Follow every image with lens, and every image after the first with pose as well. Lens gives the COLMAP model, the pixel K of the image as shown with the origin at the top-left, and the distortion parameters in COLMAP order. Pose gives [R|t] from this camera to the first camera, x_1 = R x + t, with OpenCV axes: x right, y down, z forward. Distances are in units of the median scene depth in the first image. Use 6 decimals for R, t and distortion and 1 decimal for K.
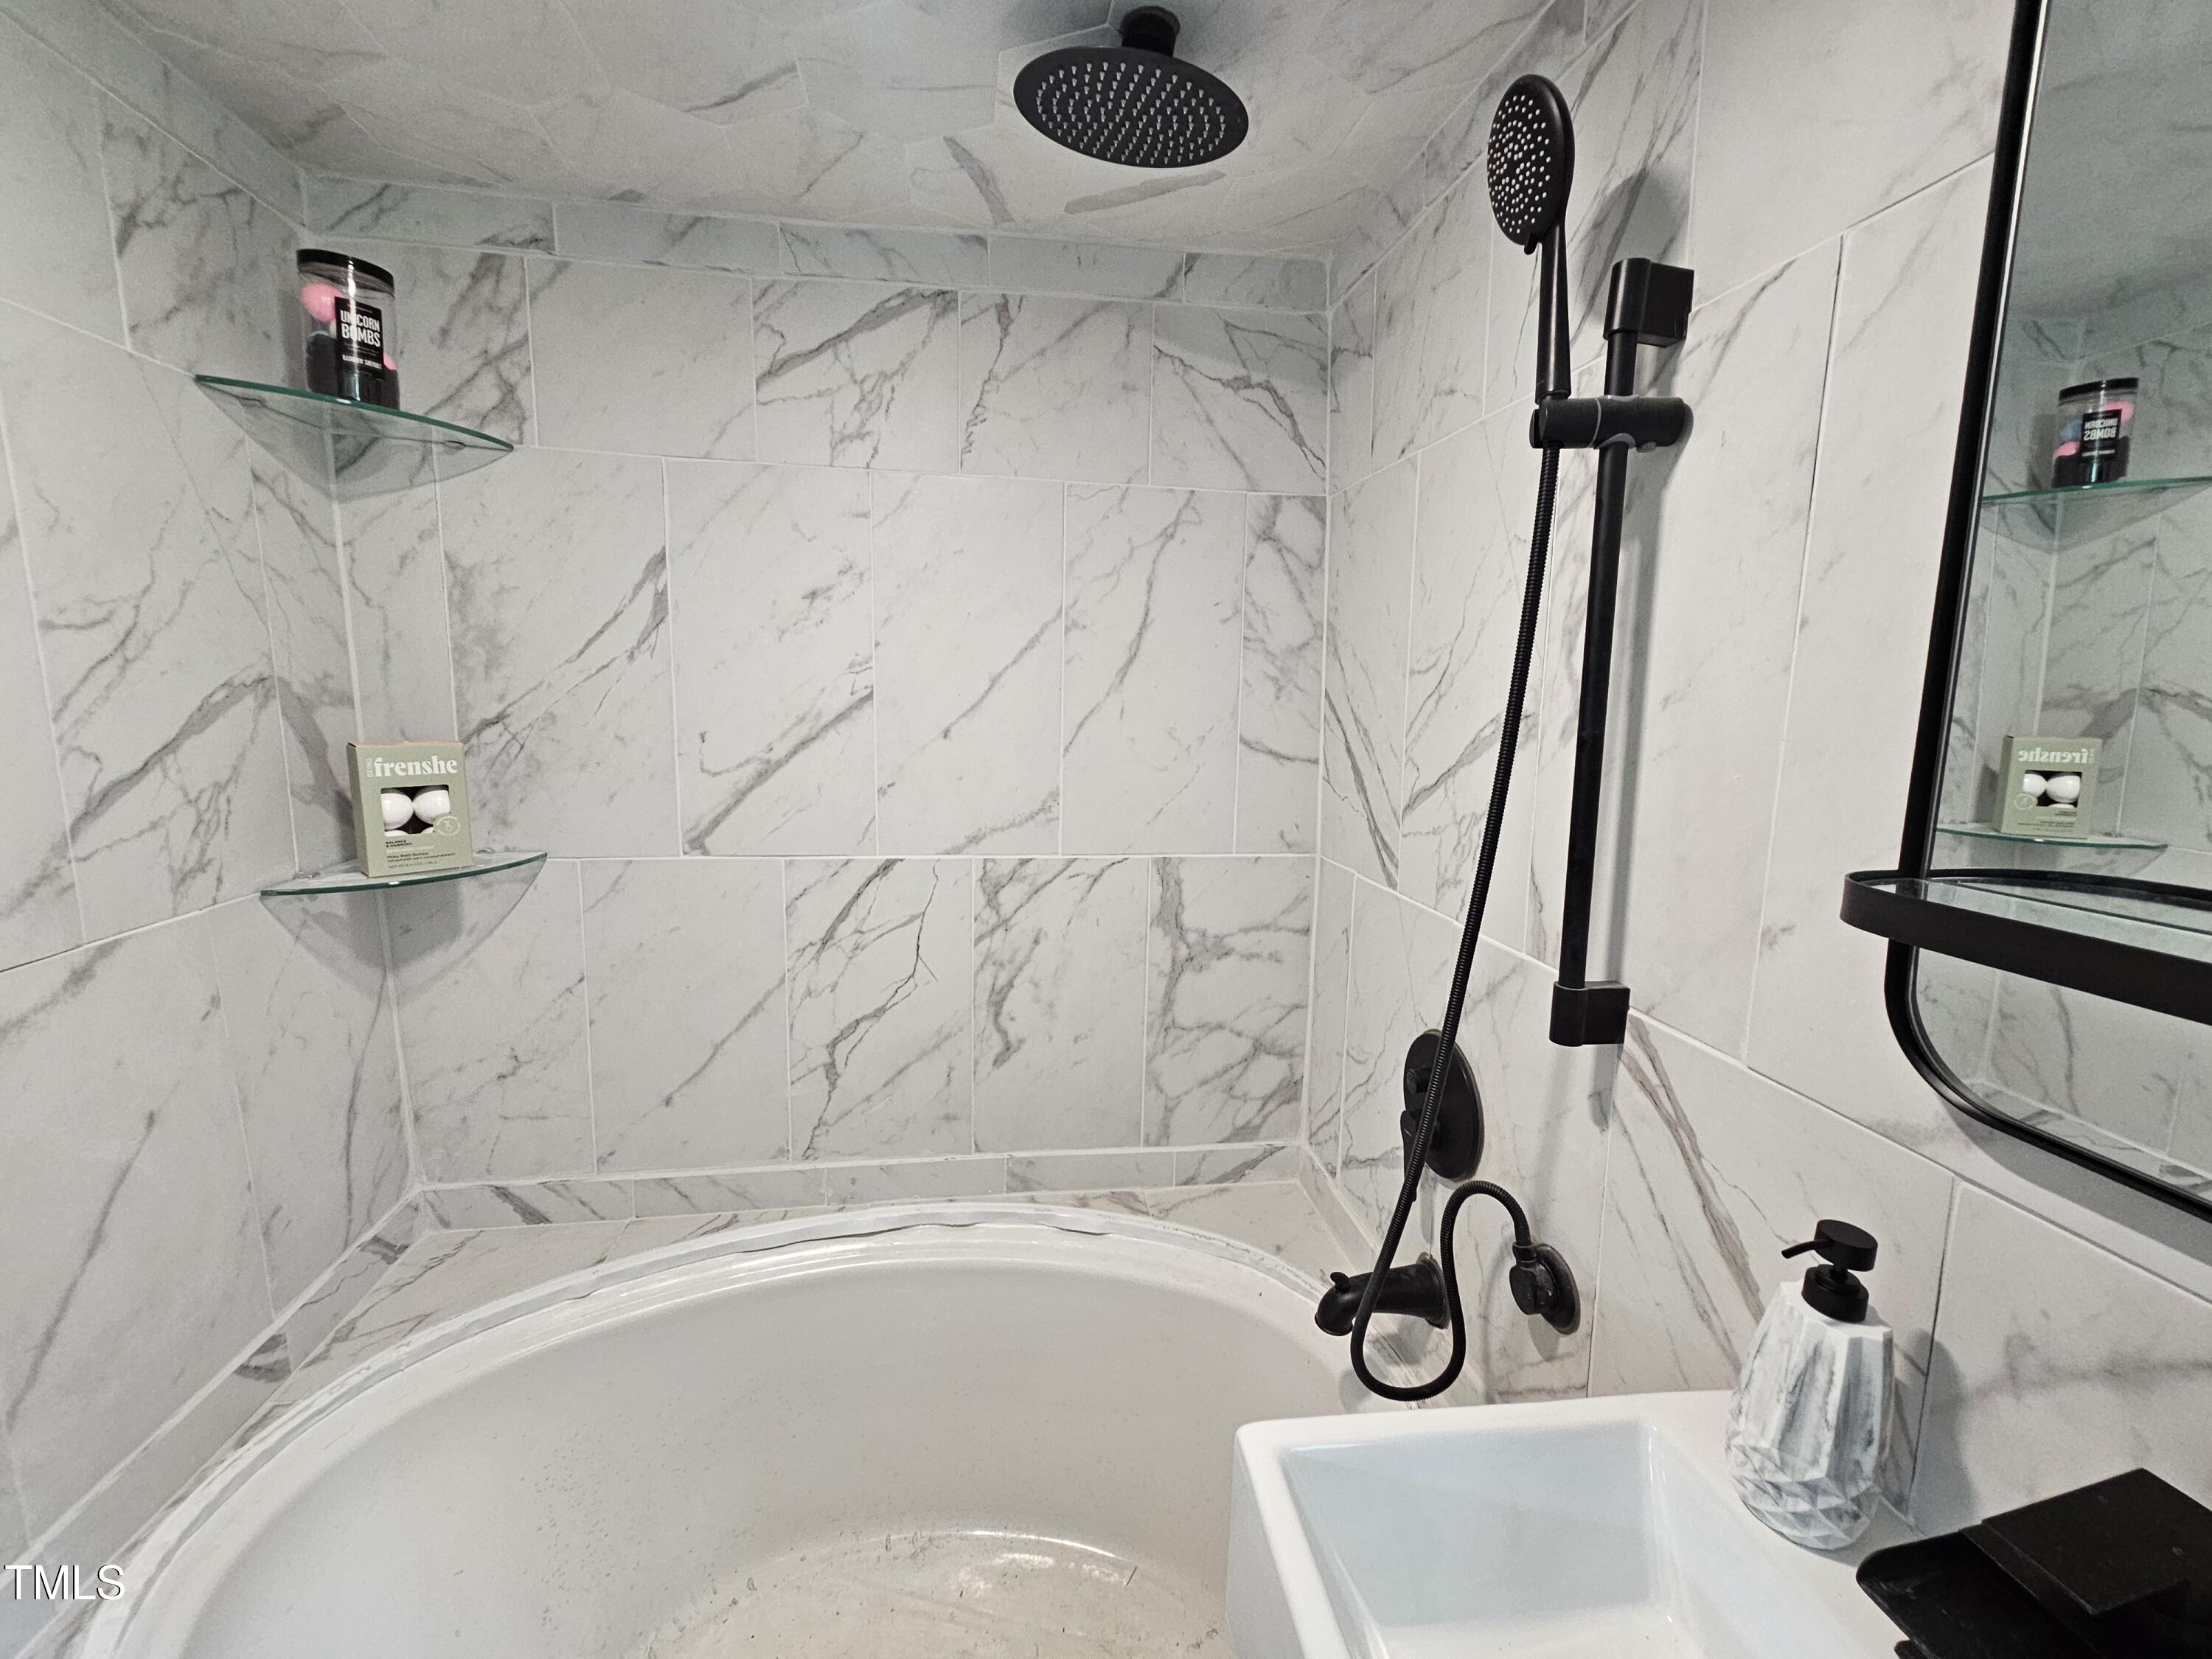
lens RADIAL K [[927.8, 0, 1094.7], [0, 927.8, 820.7], [0, 0, 1]] dist [-0.001191, -0.000712]
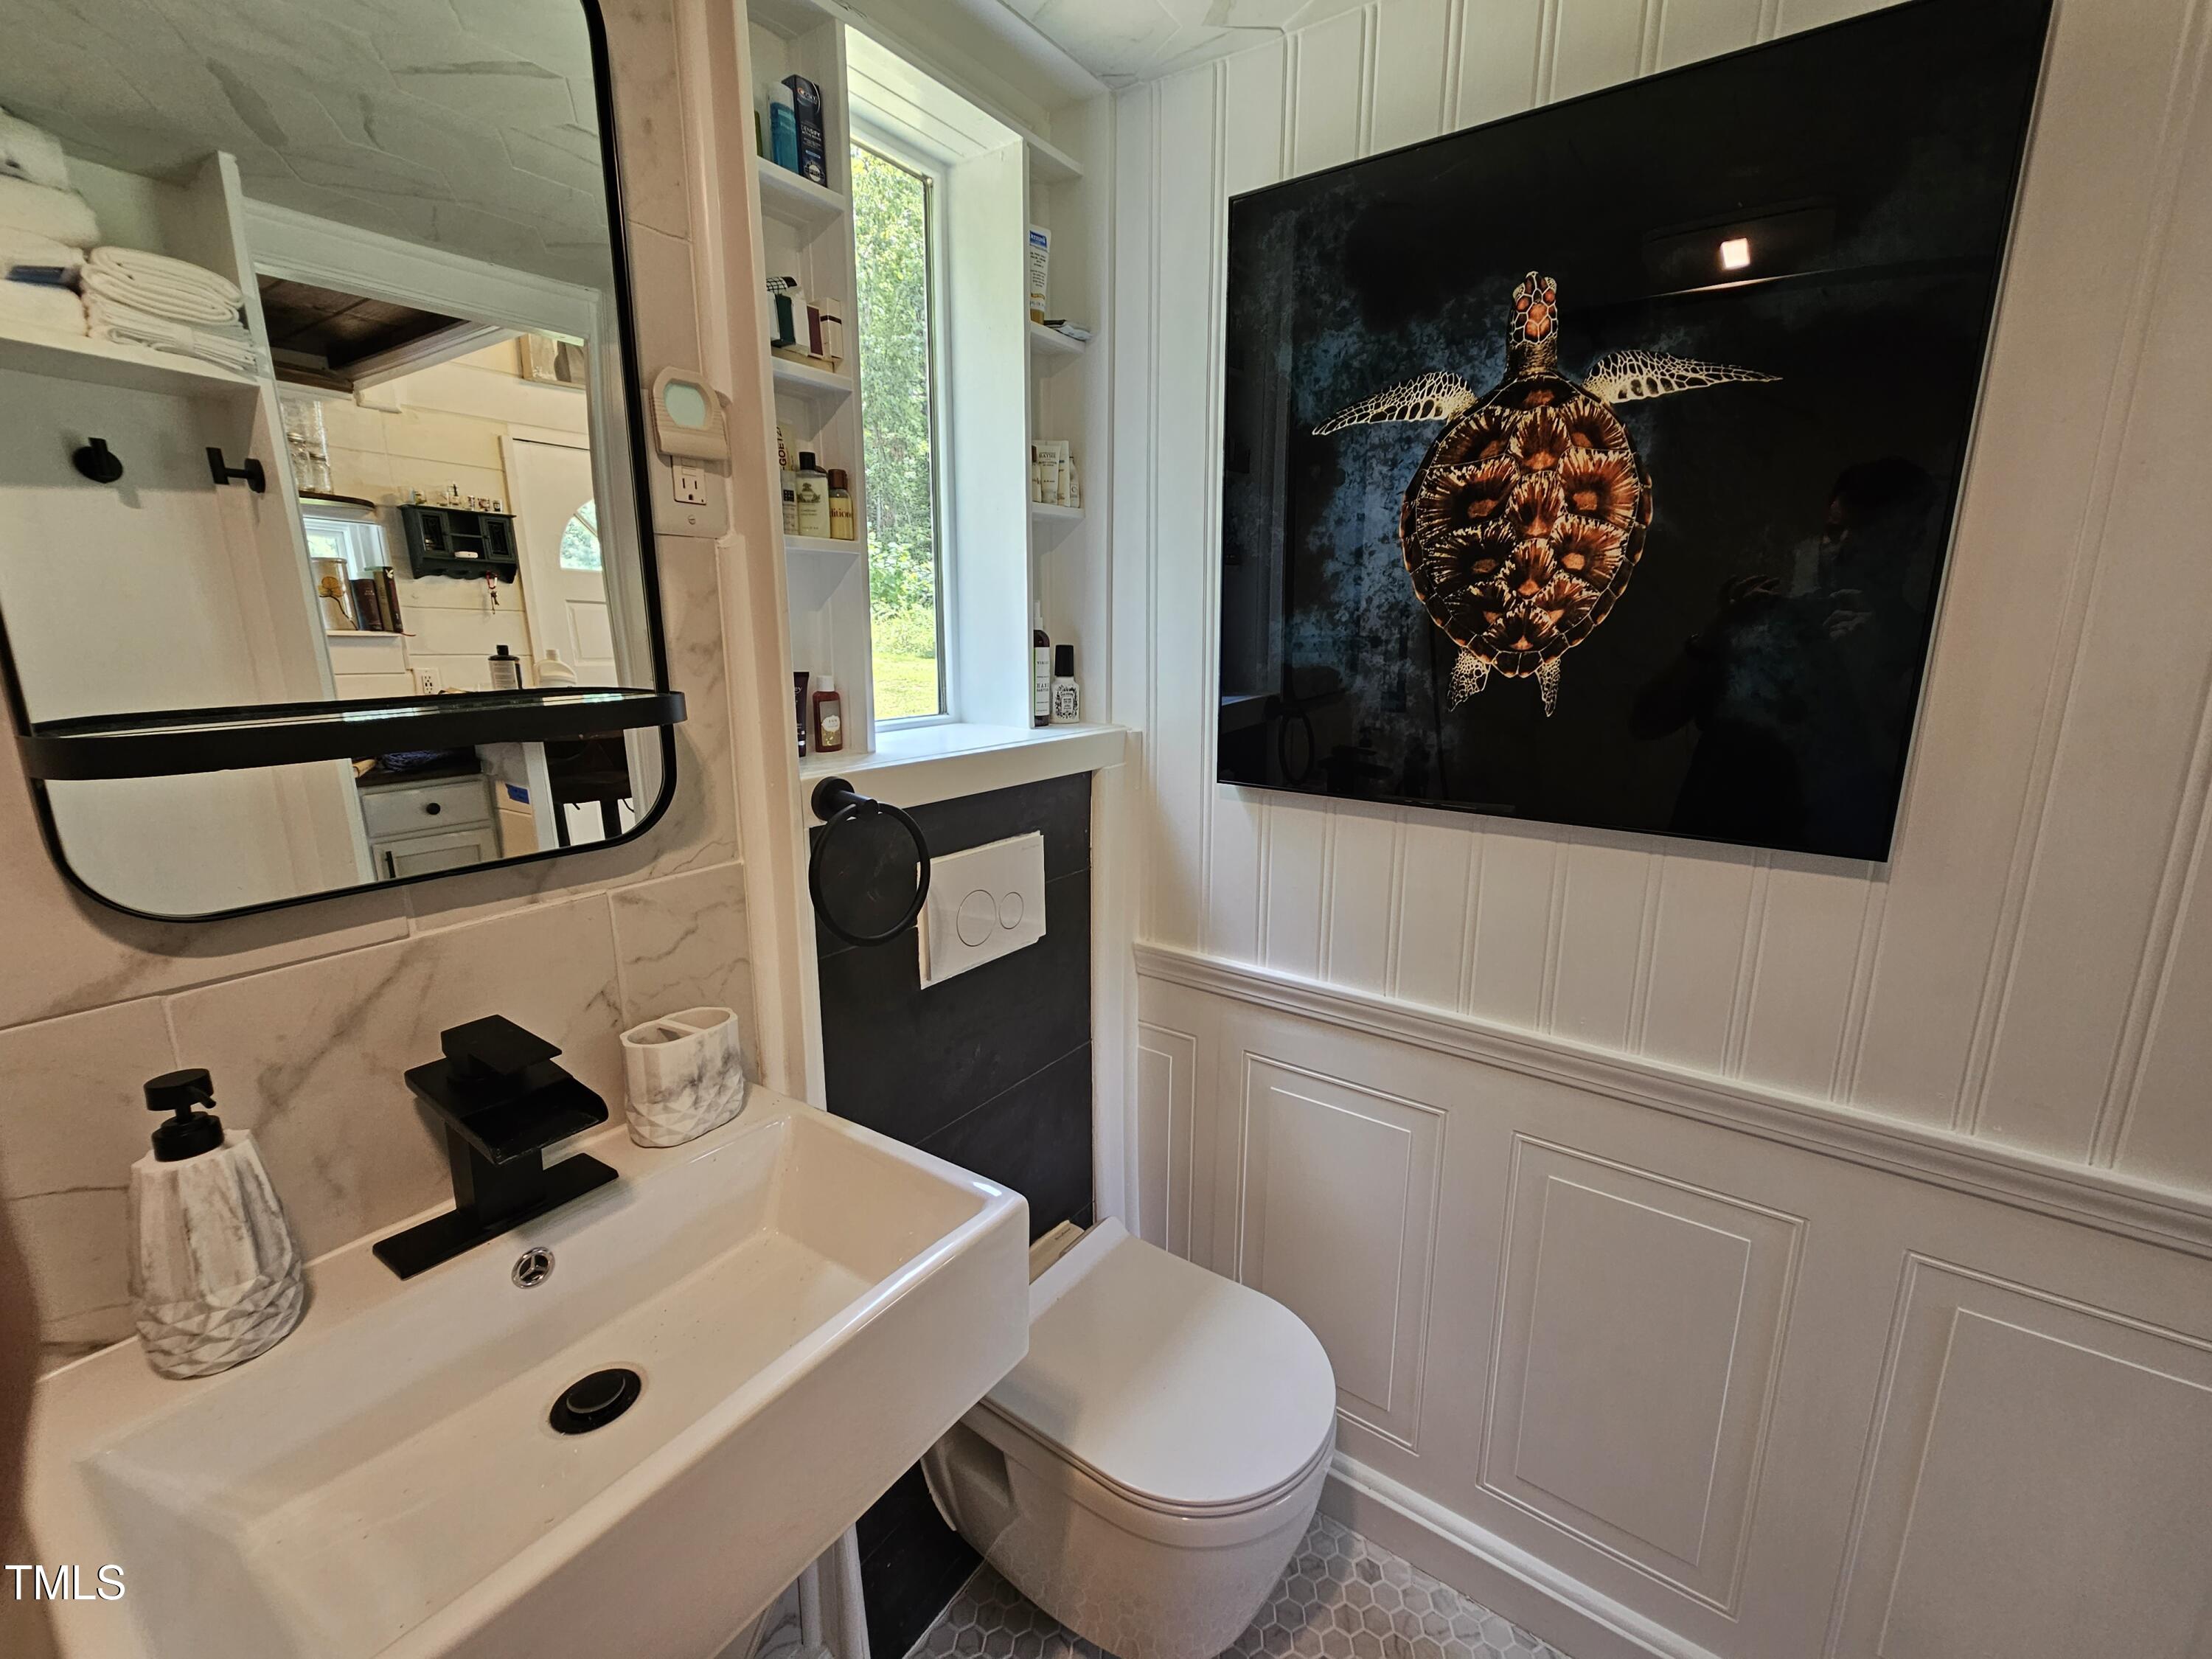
lens RADIAL K [[927.8, 0, 1122.7], [0, 927.8, 825.7], [0, 0, 1]] dist [-0.001191, -0.000712]
pose [[-0.739843, -0.156901, 0.654228, -0.610209], [0.089091, 0.941014, 0.326429, -0.069499], [-0.666855, 0.299792, -0.682224, 0.895226]]
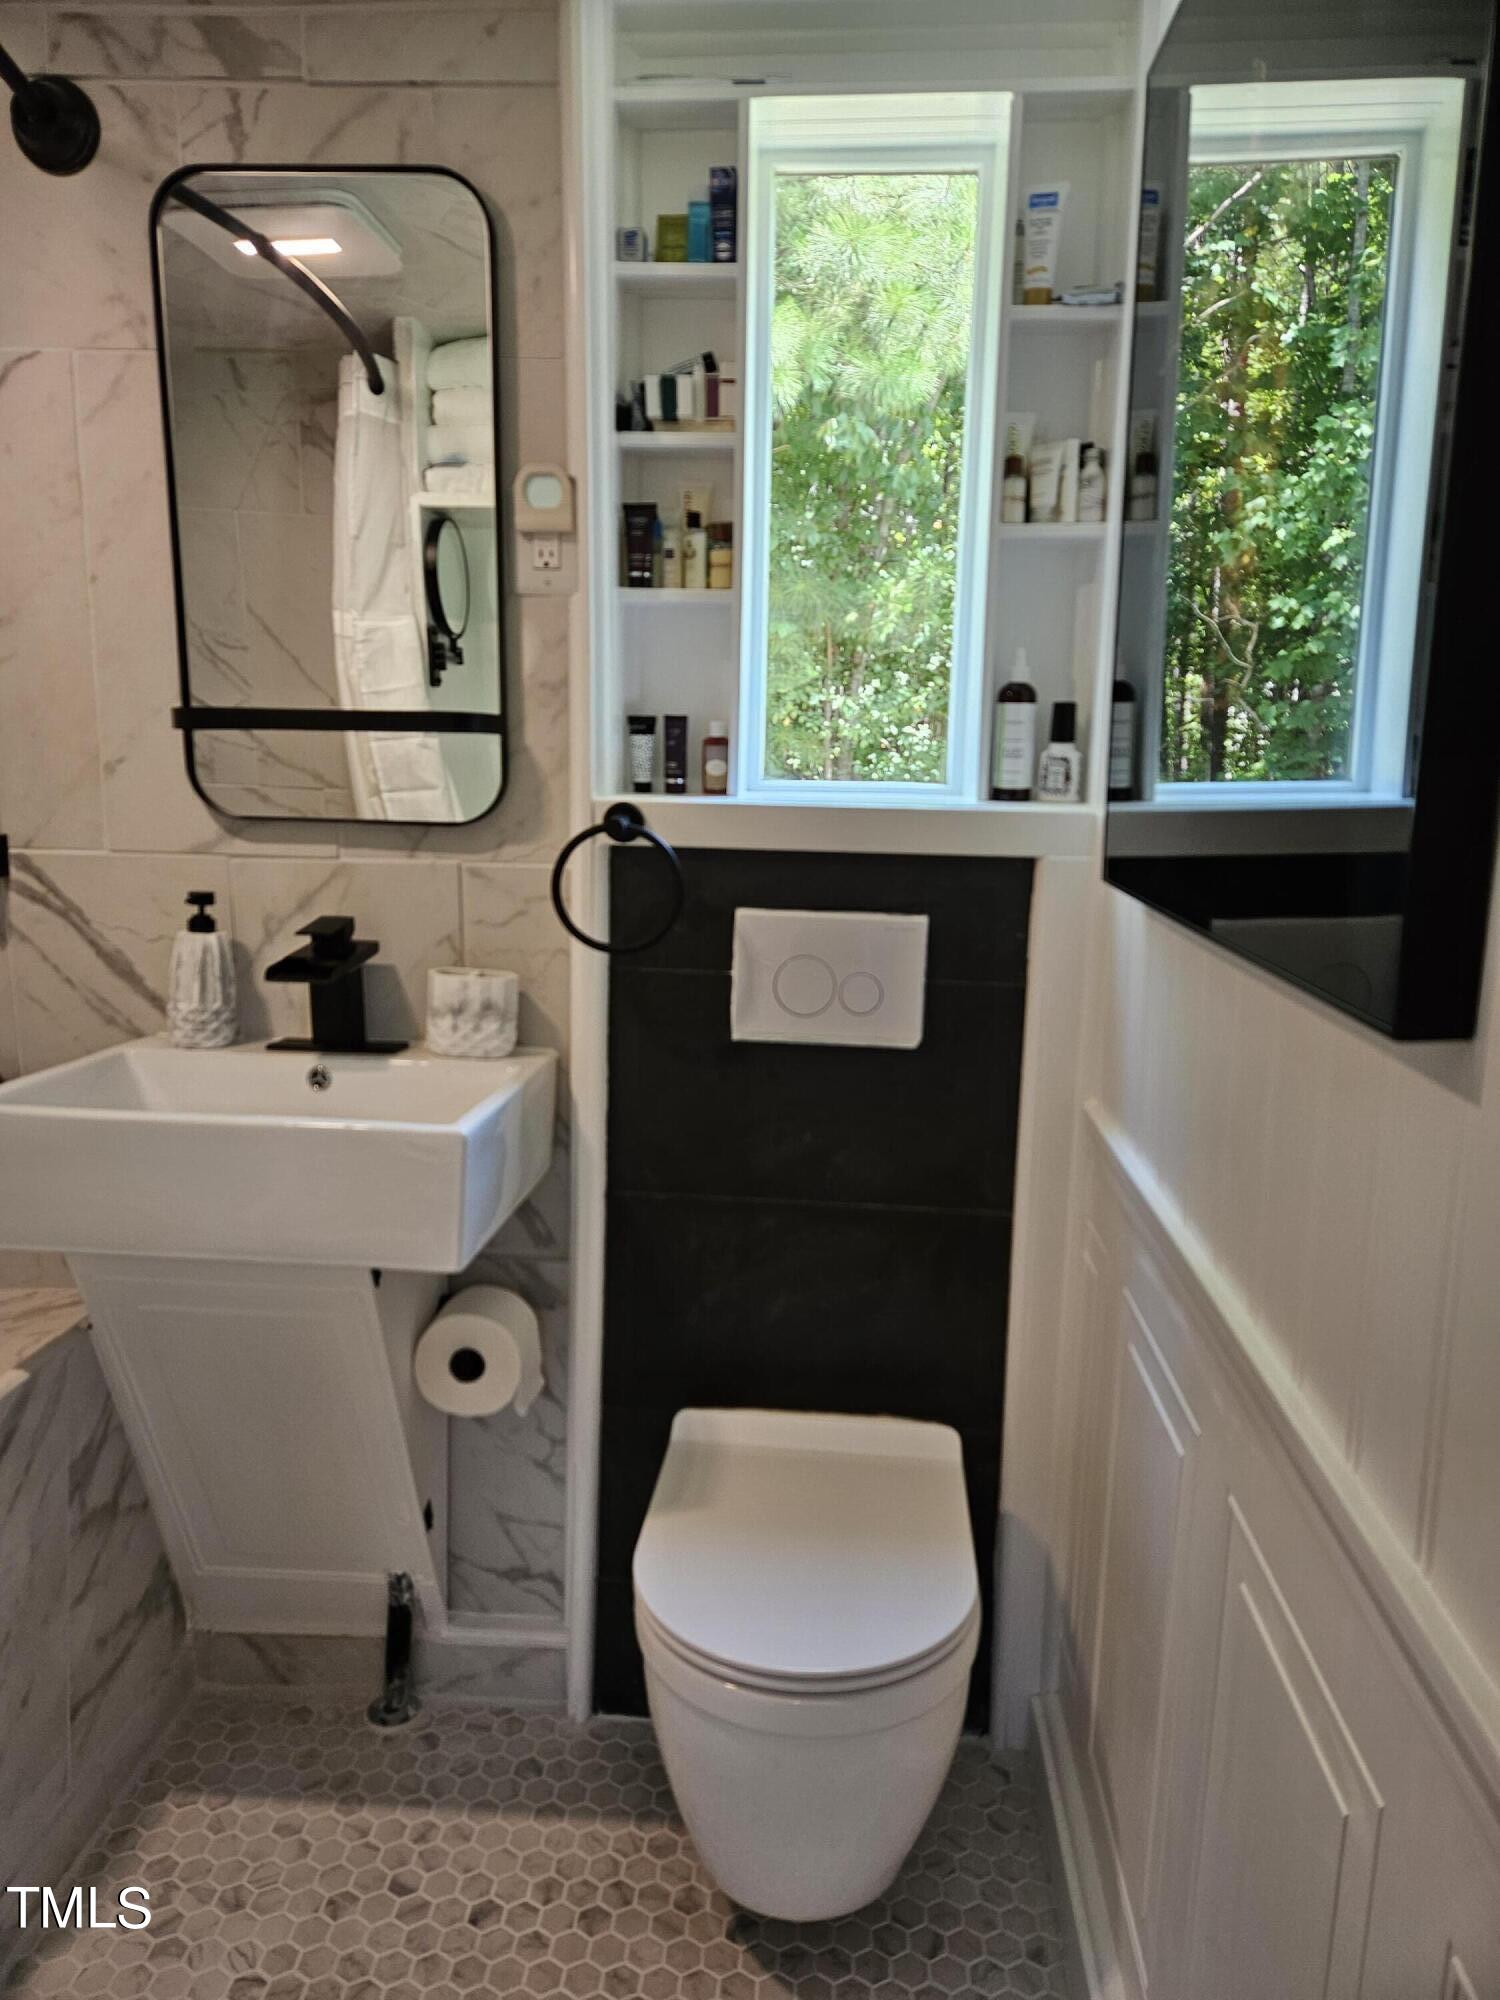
lens RADIAL K [[1341.8, 0, 744.6], [0, 1341.8, 994.8], [0, 0, 1]] dist [0.058007, -0.003260]
pose [[0.219528, -0.176219, 0.959559, -1.769387], [0.127651, 0.980285, 0.150821, 0.363418], [-0.967219, 0.089380, 0.237695, -0.814804]]
